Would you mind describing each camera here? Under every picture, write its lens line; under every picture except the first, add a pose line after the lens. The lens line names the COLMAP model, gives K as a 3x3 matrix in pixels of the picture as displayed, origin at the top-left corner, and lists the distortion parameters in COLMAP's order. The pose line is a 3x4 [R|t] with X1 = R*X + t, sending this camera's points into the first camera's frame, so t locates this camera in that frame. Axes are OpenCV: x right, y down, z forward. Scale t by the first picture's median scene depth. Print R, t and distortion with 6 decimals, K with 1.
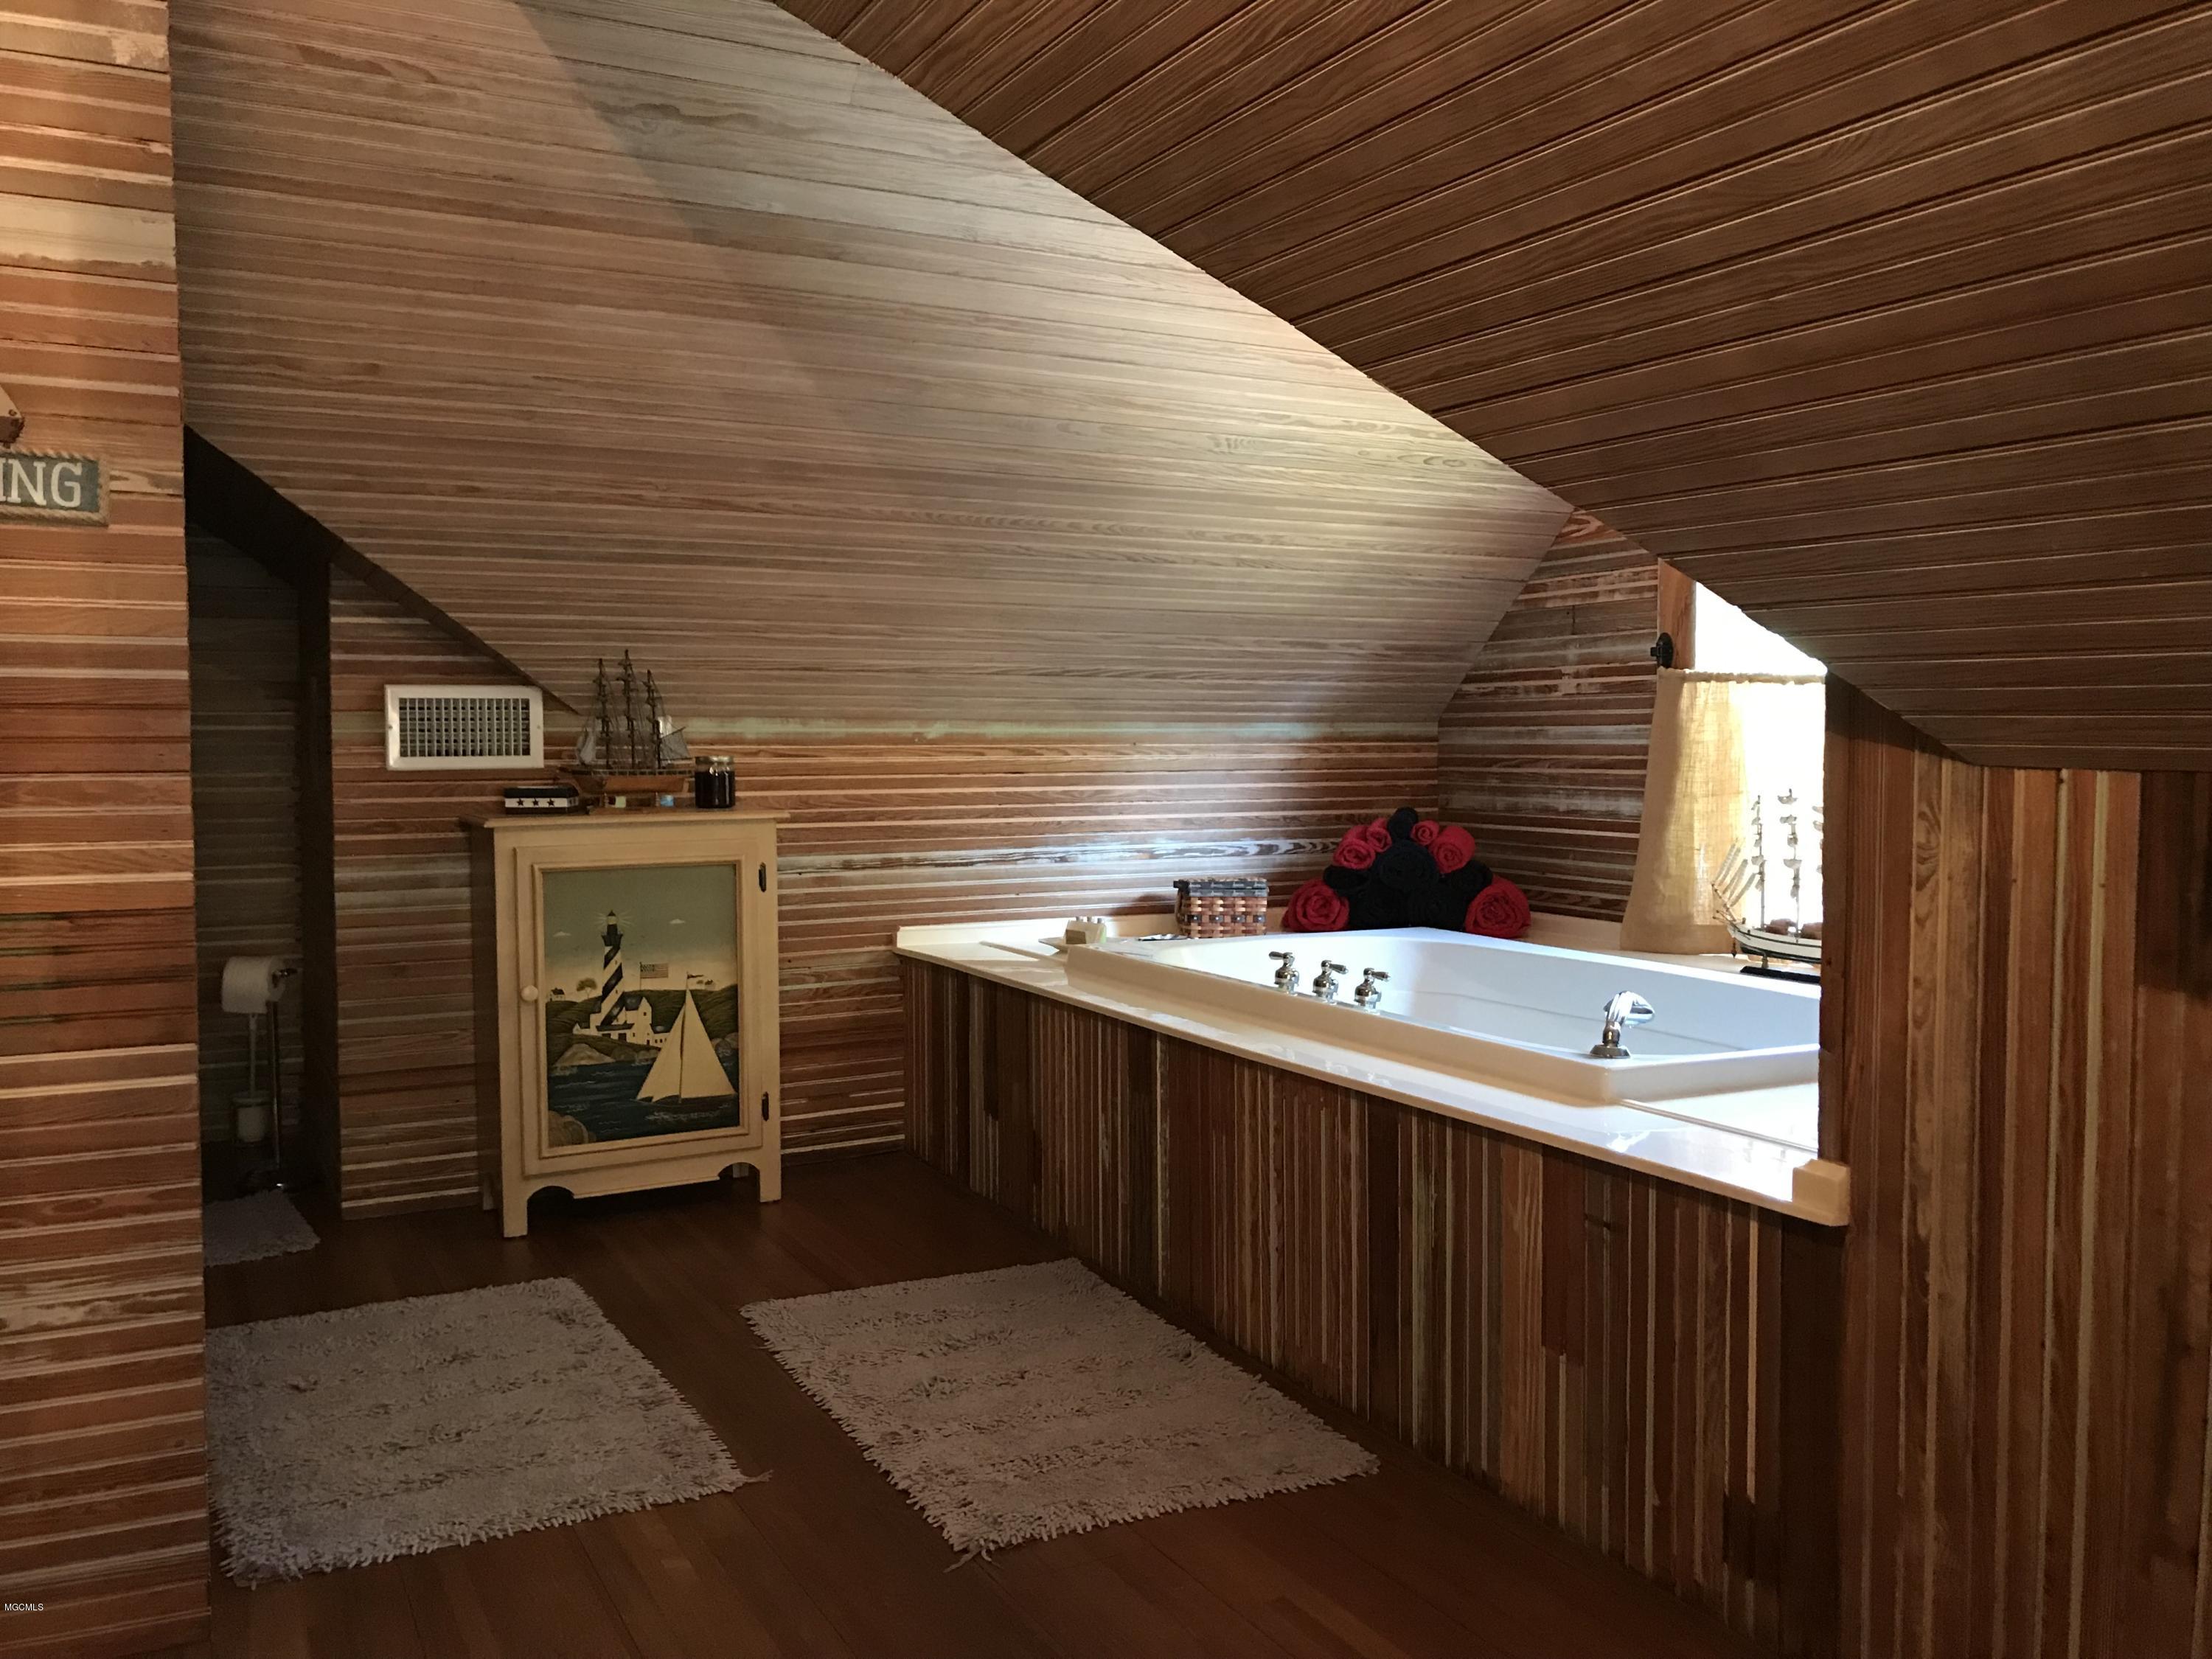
lens RADIAL K [[1845.7, 0, 1106.0], [0, 1845.7, 829.5], [0, 0, 1]] dist [0.137629, -0.001799]
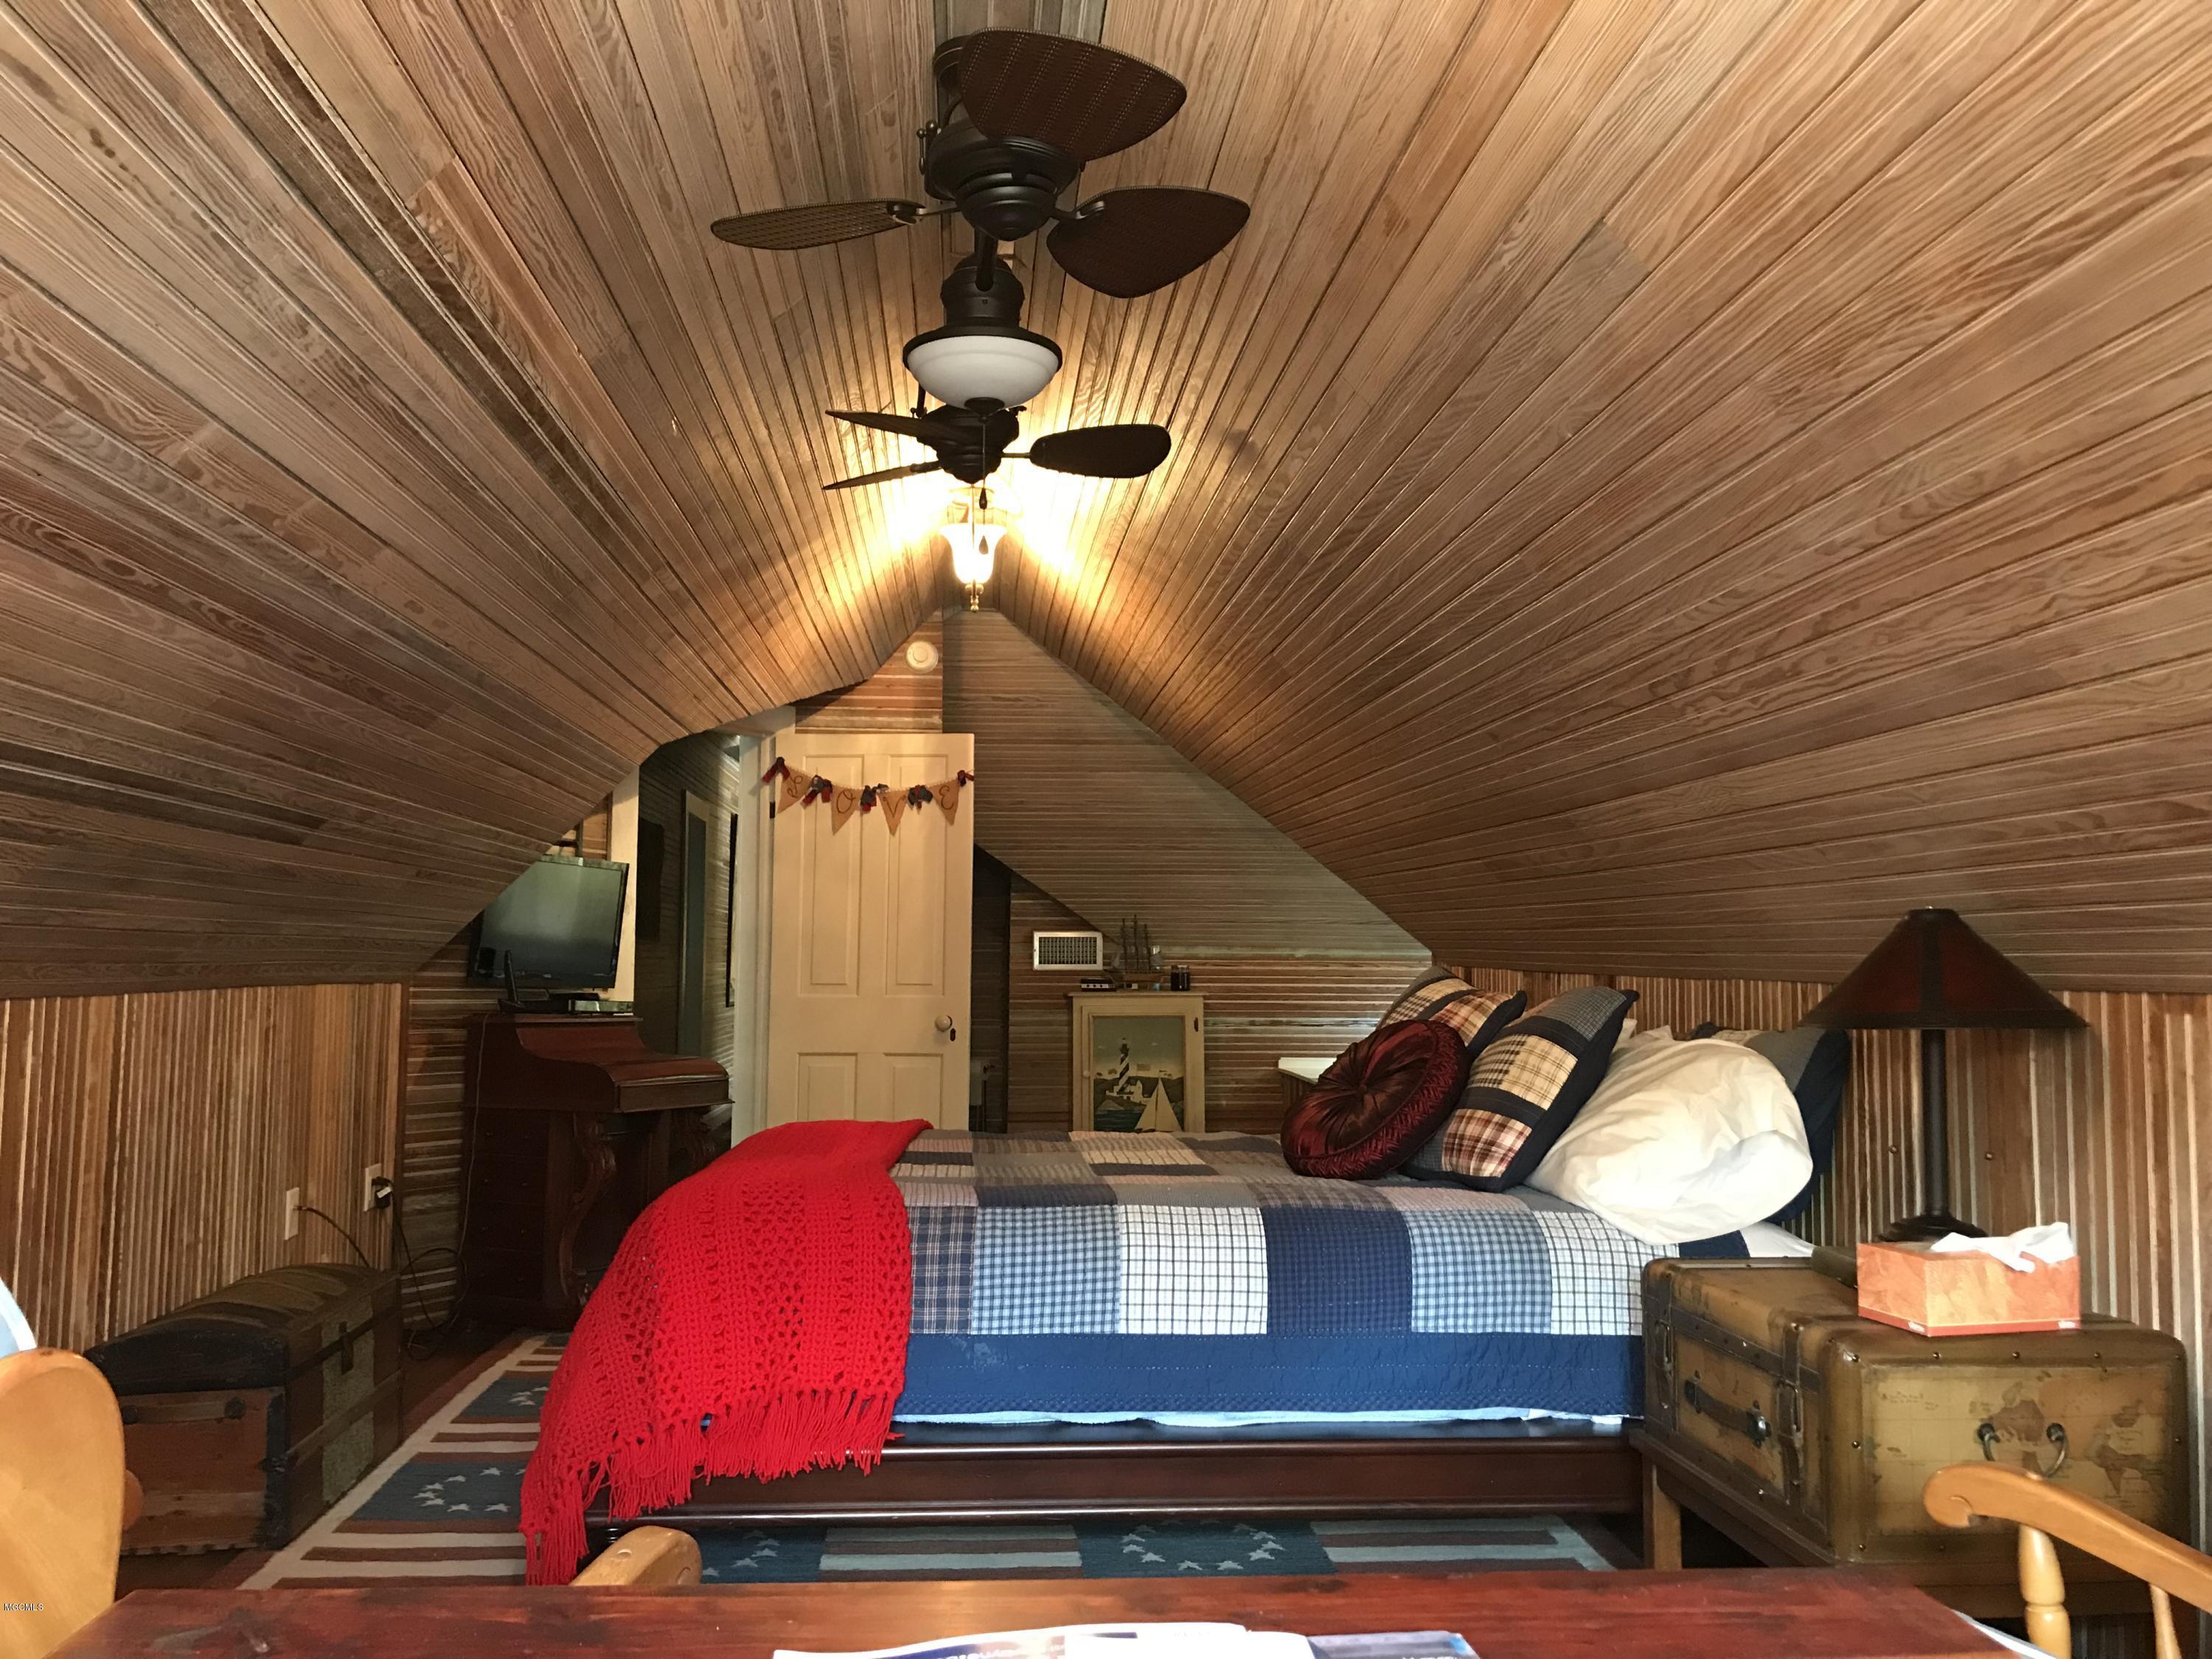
lens RADIAL K [[1845.7, 0, 1106.0], [0, 1845.7, 829.5], [0, 0, 1]] dist [0.137629, -0.001799]
pose [[0.919587, -0.021015, -0.392324, 0.529183], [-0.028008, 0.992521, -0.118814, 0.057807], [0.391887, 0.120248, 0.912121, -0.926529]]
